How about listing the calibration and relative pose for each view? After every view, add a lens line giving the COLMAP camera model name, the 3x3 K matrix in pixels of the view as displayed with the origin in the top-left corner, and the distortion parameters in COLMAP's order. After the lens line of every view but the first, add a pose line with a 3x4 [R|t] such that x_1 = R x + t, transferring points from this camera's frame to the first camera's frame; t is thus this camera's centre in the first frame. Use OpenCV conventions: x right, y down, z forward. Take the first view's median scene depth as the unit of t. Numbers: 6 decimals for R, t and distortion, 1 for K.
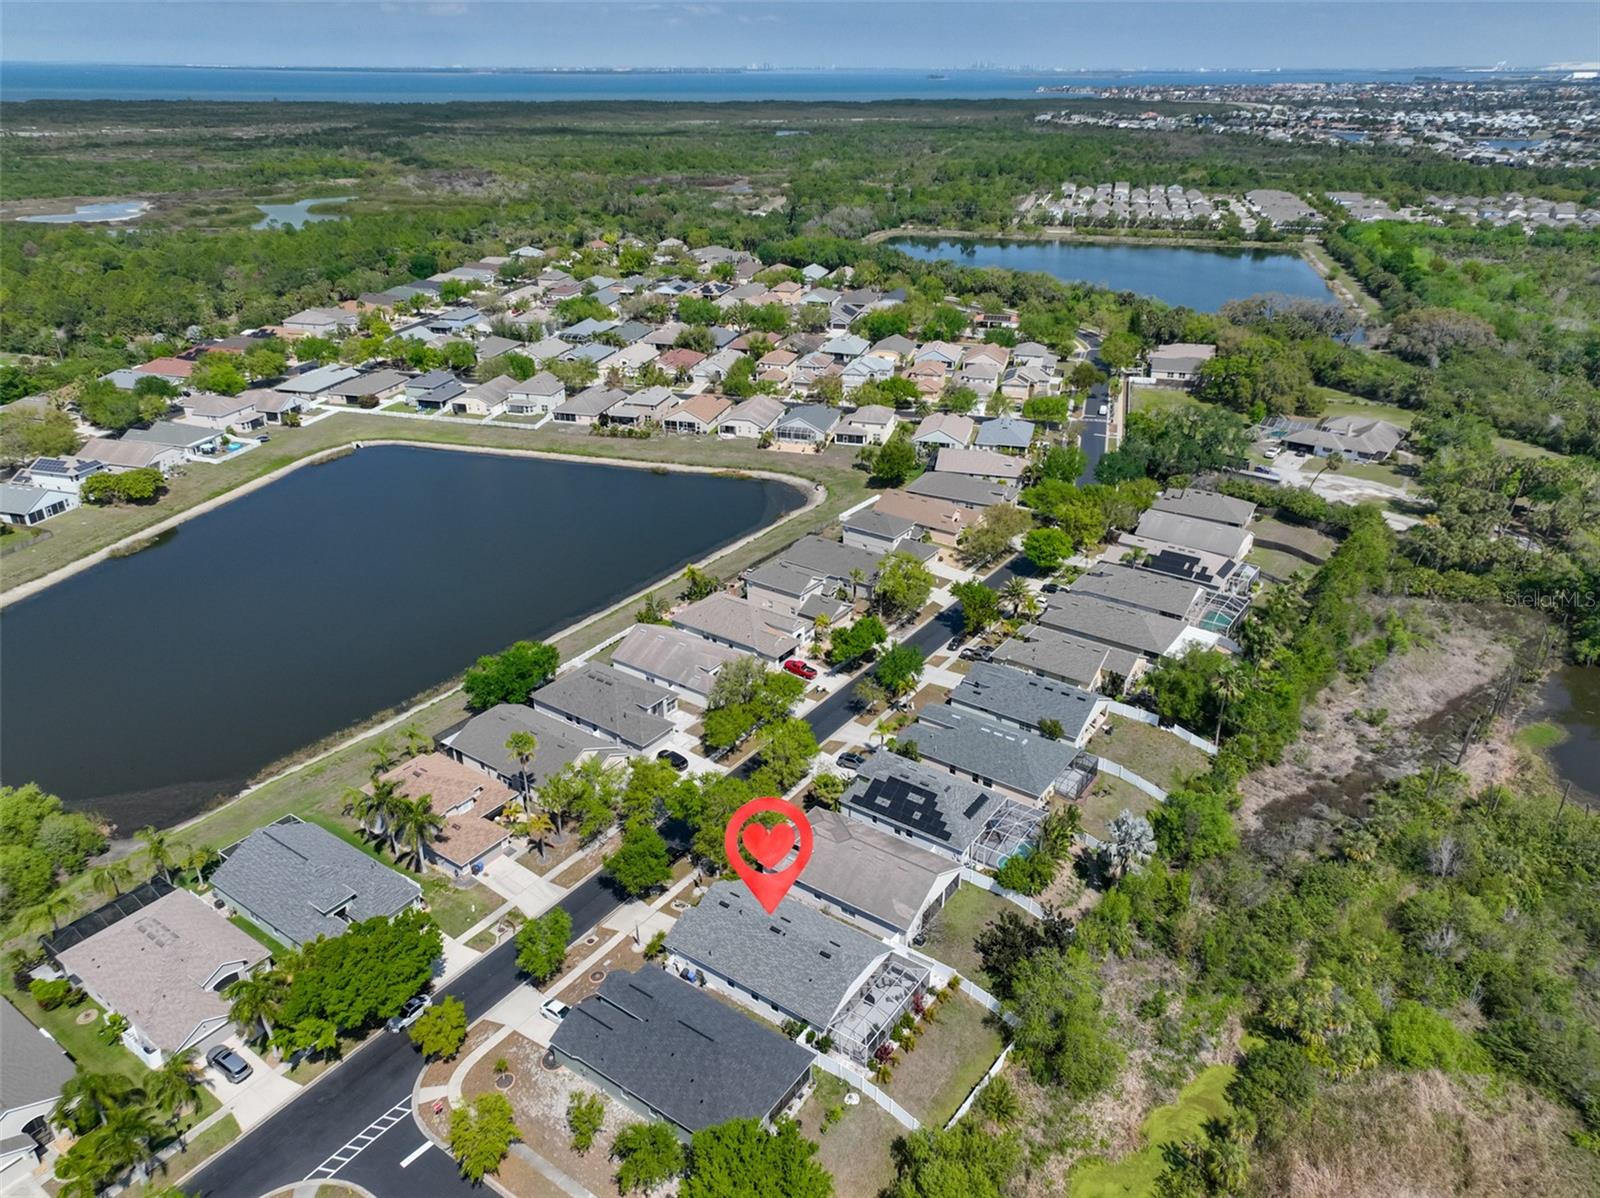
lens RADIAL K [[1112.3, 0, 806.4], [0, 1112.3, 600.4], [0, 0, 1]] dist [-0.003742, 0.017876]
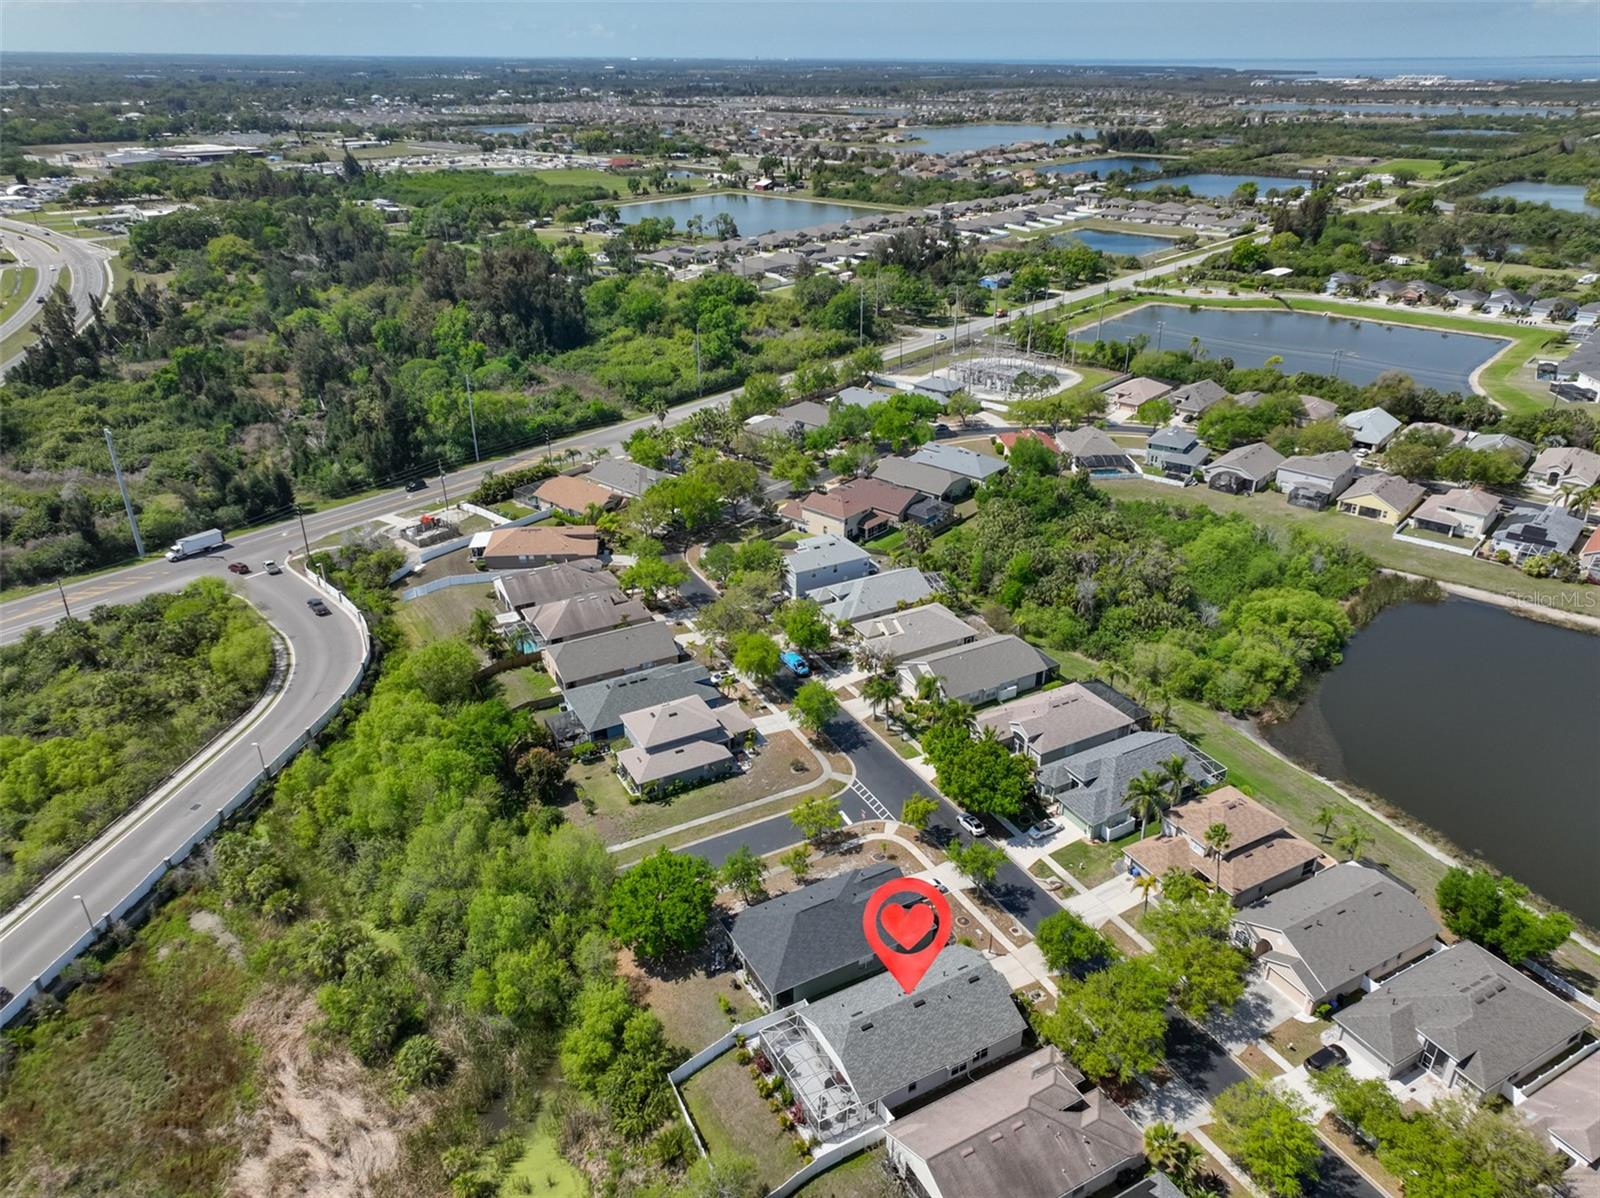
lens RADIAL K [[1112.3, 0, 806.4], [0, 1112.3, 600.4], [0, 0, 1]] dist [-0.003742, 0.017876]
pose [[-0.444216, 0.387762, -0.807659, 0.276221], [-0.388933, 0.728646, 0.563743, -0.195042], [0.807096, 0.564548, -0.172863, 0.369475]]
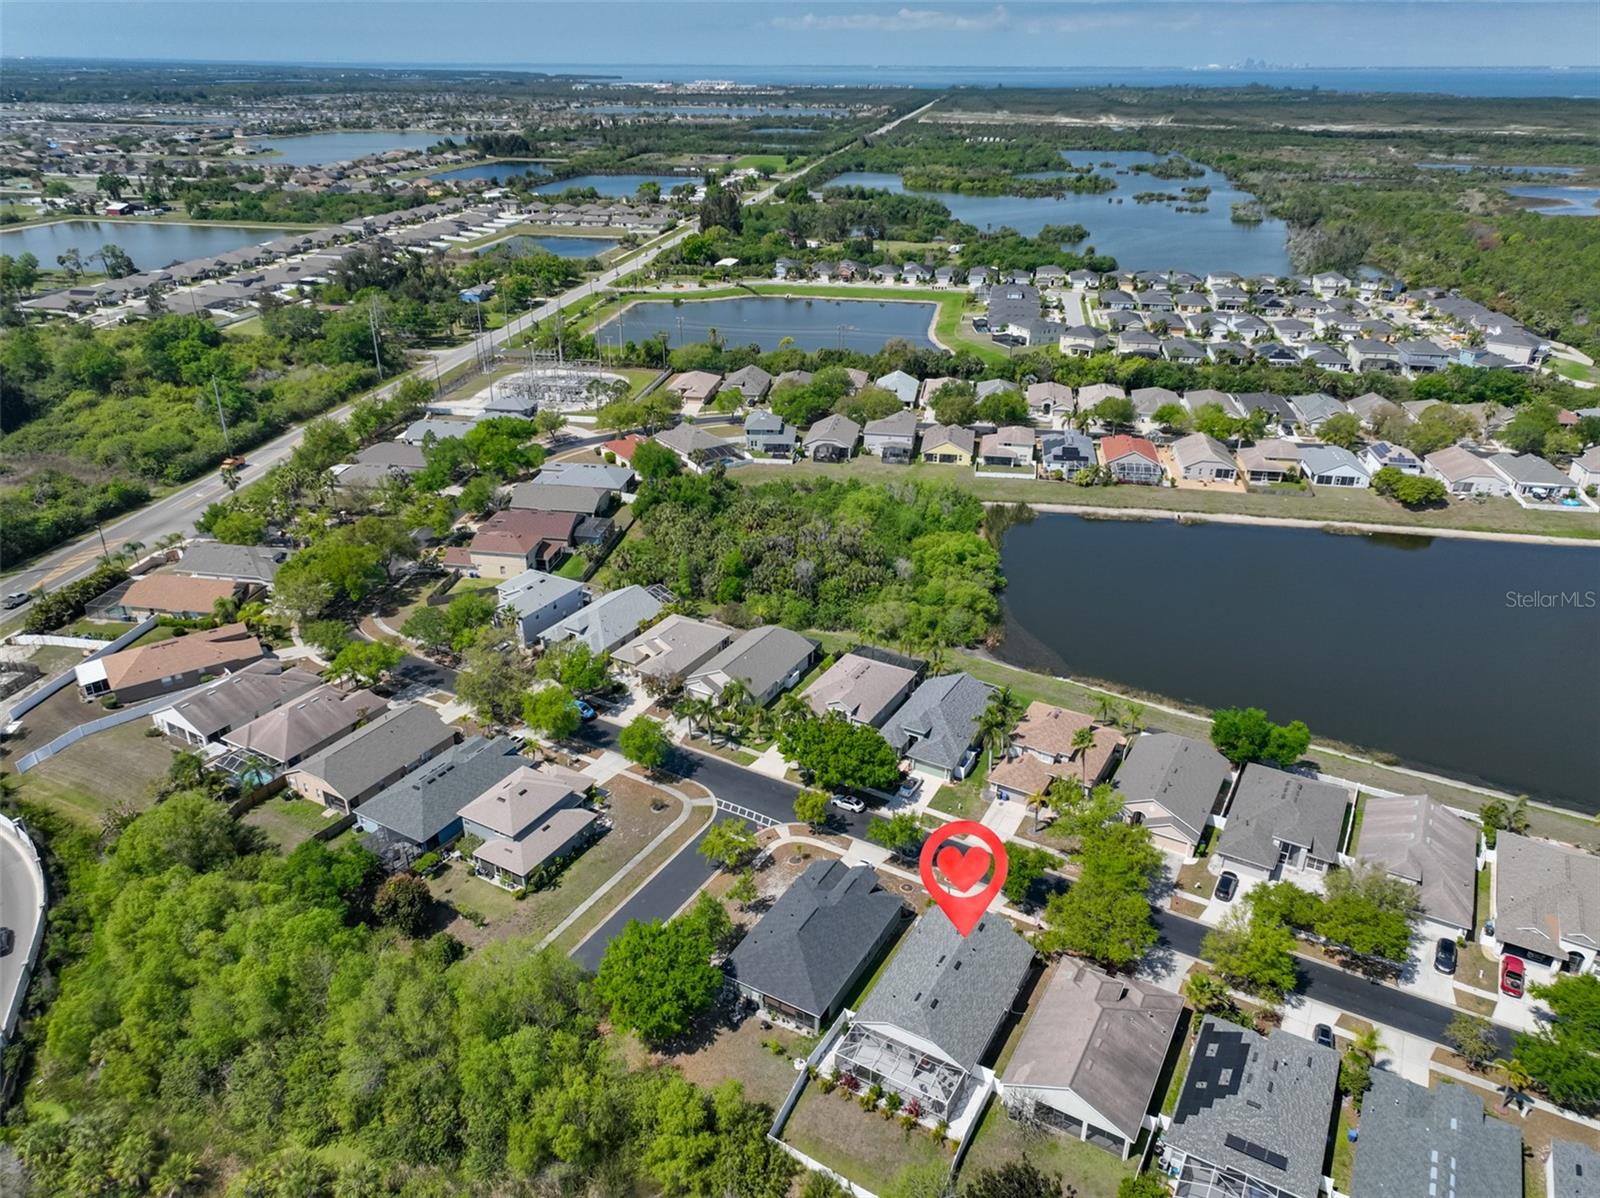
lens RADIAL K [[1112.3, 0, 806.4], [0, 1112.3, 600.4], [0, 0, 1]] dist [-0.003742, 0.017876]
pose [[0.088257, 0.428154, -0.899386, 0.308382], [-0.433864, 0.829284, 0.352207, -0.120047], [0.896645, 0.359127, 0.258951, 0.203565]]
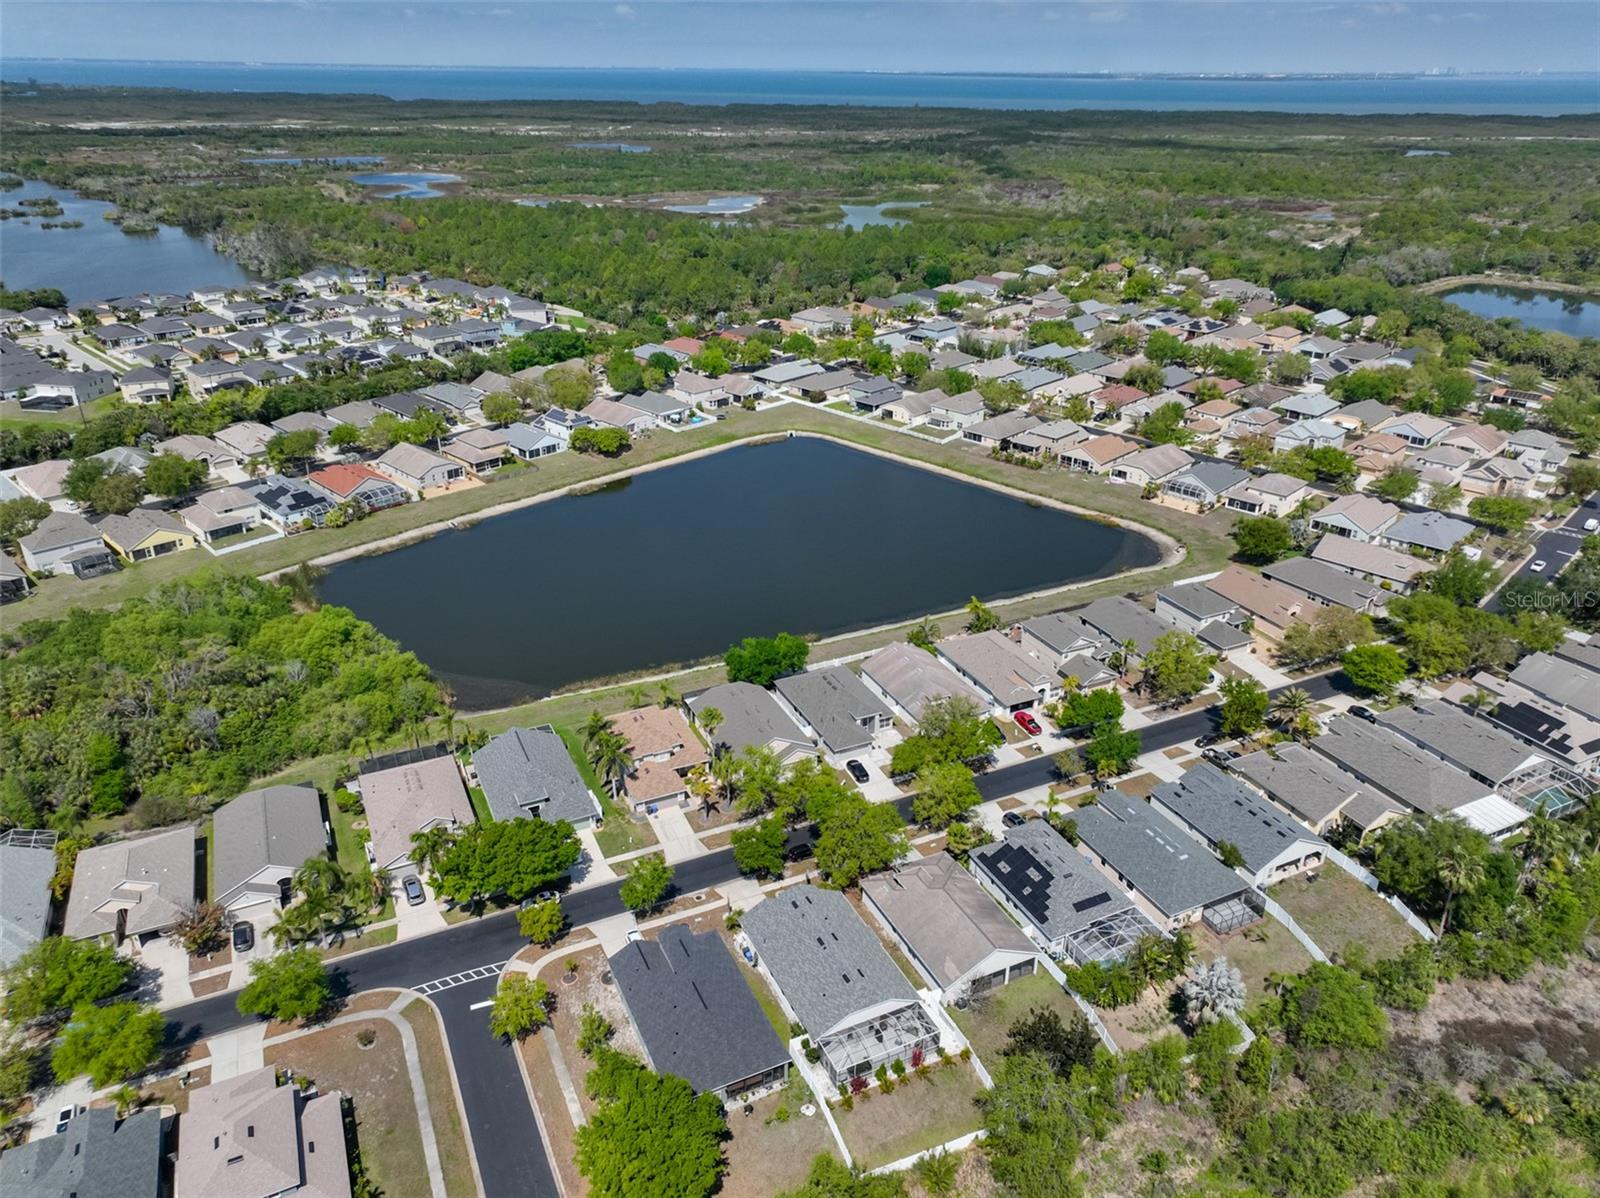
lens RADIAL K [[1112.3, 0, 806.4], [0, 1112.3, 600.4], [0, 0, 1]] dist [-0.003742, 0.017876]
pose [[0.870804, 0.214768, -0.442239, 0.151415], [-0.216436, 0.975146, 0.047387, -0.031840], [0.441425, 0.054451, 0.895644, 0.000694]]
